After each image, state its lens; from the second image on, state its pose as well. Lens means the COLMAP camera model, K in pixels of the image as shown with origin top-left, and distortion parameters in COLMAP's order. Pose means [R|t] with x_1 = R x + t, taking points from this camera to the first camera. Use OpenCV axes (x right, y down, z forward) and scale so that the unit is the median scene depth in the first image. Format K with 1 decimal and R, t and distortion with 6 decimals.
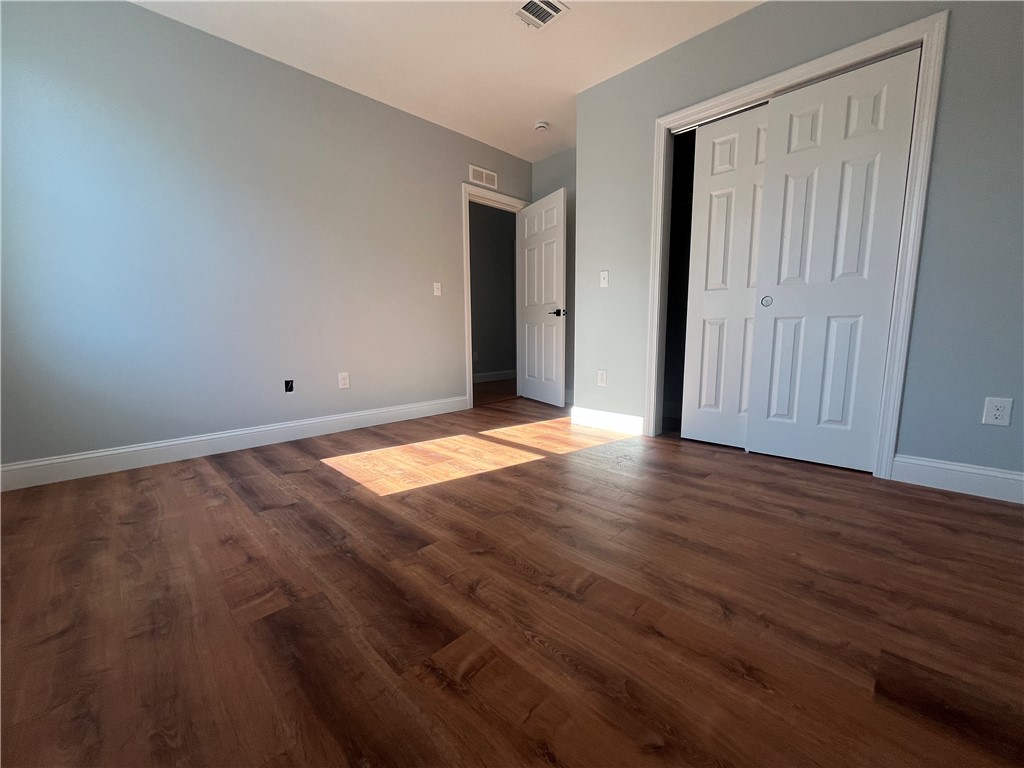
lens RADIAL K [[416.1, 0, 505.2], [0, 416.1, 387.6], [0, 0, 1]] dist [-0.000867, 0.000229]
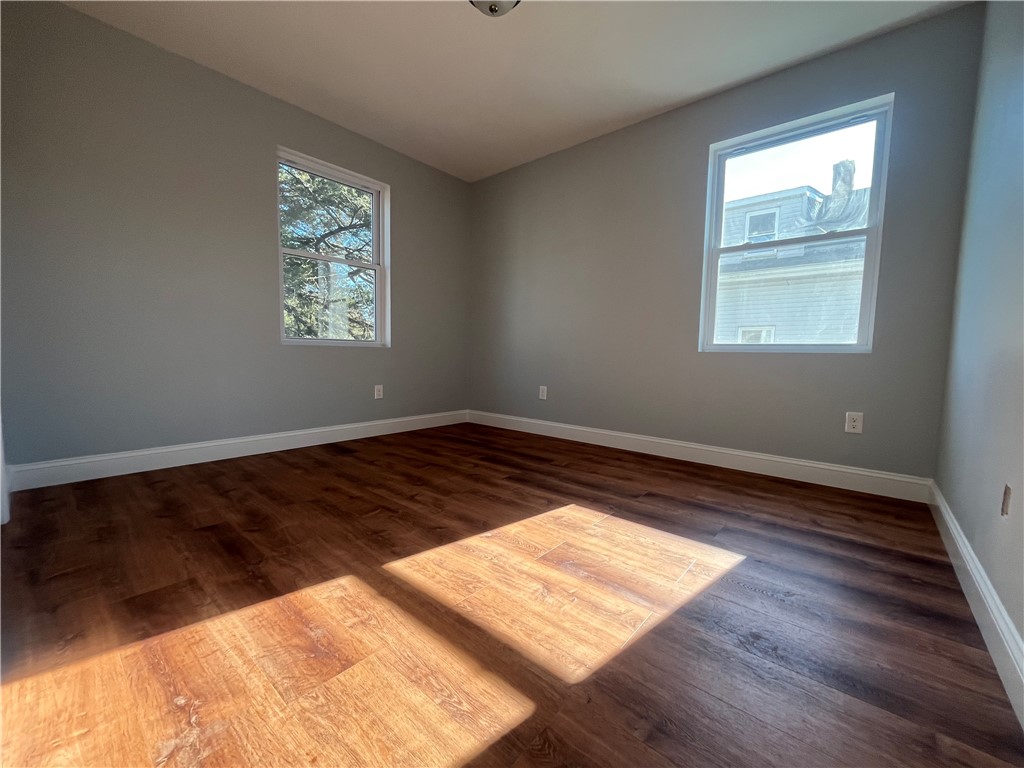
lens RADIAL K [[416.1, 0, 505.2], [0, 416.1, 387.6], [0, 0, 1]] dist [-0.000867, 0.000229]
pose [[-0.996868, -0.003372, -0.079008, -0.033299], [-0.020764, 0.975195, 0.220373, -0.254663], [0.076305, 0.221323, -0.972211, 1.848936]]
